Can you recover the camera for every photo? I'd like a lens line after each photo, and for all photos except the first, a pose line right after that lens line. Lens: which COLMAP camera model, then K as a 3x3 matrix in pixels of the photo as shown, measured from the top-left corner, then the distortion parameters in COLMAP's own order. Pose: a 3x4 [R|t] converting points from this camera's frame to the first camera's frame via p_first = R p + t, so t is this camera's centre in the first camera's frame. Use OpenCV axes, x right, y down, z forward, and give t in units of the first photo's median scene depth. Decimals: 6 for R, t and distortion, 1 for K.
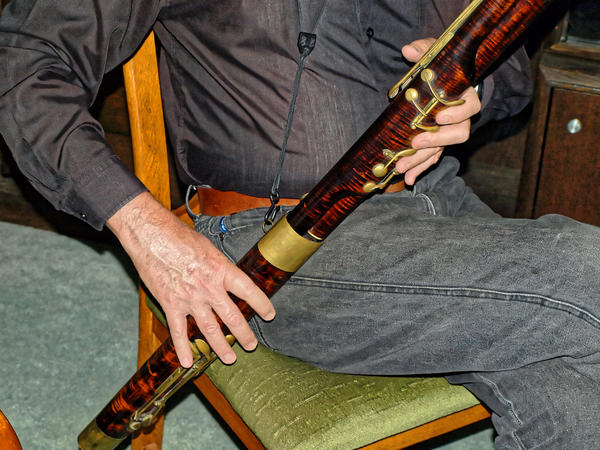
lens RADIAL K [[1268.9, 0, 300.0], [0, 1268.9, 225.0], [0, 0, 1]] dist [-0.034645, 0.036361]
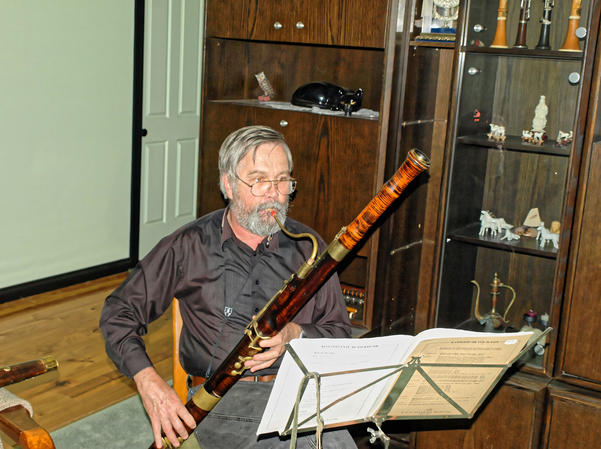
lens RADIAL K [[835.6, 0, 300.5], [0, 835.6, 224.5], [0, 0, 1]] dist [-0.015764, -0.019051]
pose [[0.965735, 0.049651, -0.254737, 0.517994], [-0.124963, 0.949219, -0.288734, 0.131135], [0.227466, 0.310673, 0.922898, -0.443218]]
